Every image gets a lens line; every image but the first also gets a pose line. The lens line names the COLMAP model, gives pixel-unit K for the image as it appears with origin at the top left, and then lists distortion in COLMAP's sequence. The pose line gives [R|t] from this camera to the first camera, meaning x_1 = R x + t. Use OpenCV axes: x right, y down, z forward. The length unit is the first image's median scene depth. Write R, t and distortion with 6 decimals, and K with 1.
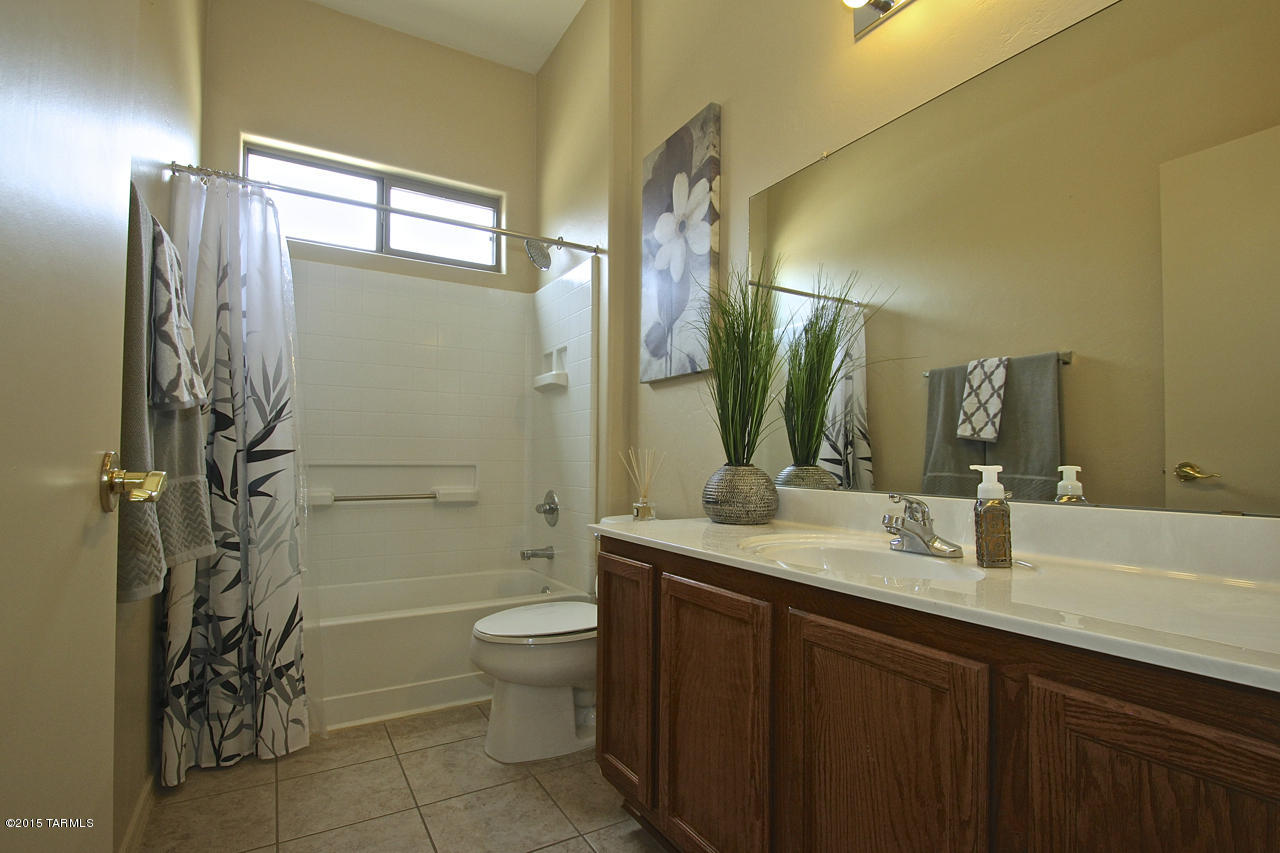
lens RADIAL K [[594.5, 0, 628.9], [0, 594.5, 443.5], [0, 0, 1]] dist [0.011672, -0.016902]
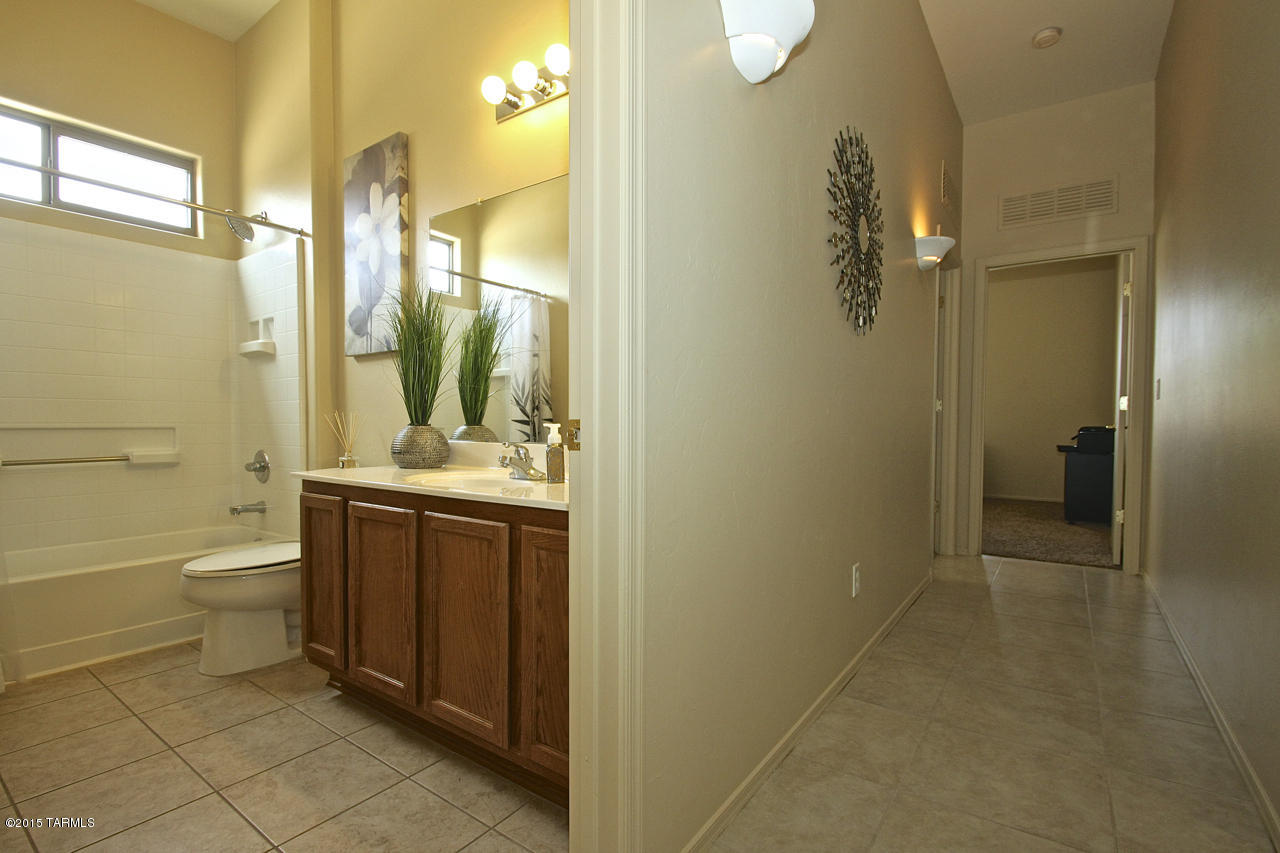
lens RADIAL K [[590.8, 0, 625.0], [0, 590.8, 442.4], [0, 0, 1]] dist [0.017774, -0.018616]
pose [[0.917430, -0.018546, 0.397464, 0.064813], [-0.006659, 0.998058, 0.061940, -0.008606], [-0.397841, -0.059473, 0.915525, -0.340852]]
